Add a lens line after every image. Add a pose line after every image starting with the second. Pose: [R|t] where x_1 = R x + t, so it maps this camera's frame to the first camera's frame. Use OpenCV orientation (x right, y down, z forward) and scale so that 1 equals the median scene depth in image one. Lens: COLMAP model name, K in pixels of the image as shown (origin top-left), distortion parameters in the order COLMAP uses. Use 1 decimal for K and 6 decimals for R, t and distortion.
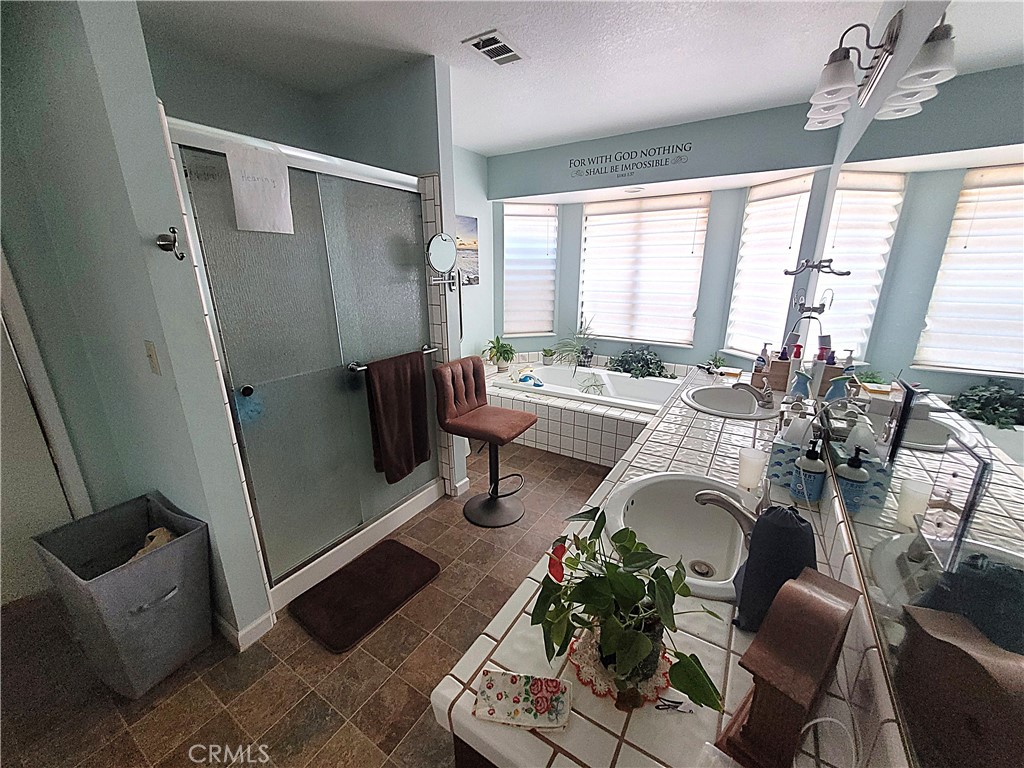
lens RADIAL K [[408.0, 0, 512.8], [0, 408.0, 388.0], [0, 0, 1]] dist [-0.000396, -0.000007]
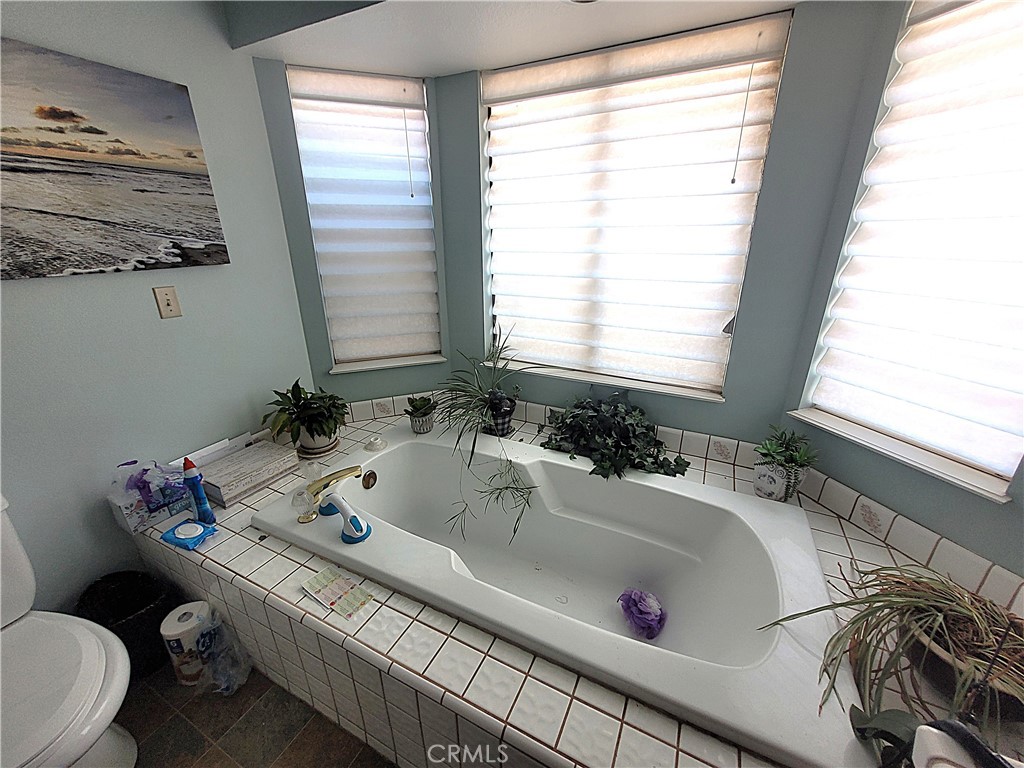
lens RADIAL K [[408.3, 0, 511.8], [0, 408.3, 382.6], [0, 0, 1]] dist [0.000775, -0.000001]
pose [[0.995141, -0.036674, 0.091378, 0.159494], [0.031346, 0.997761, 0.059073, -0.147685], [-0.093340, -0.055921, 0.994063, 0.550624]]
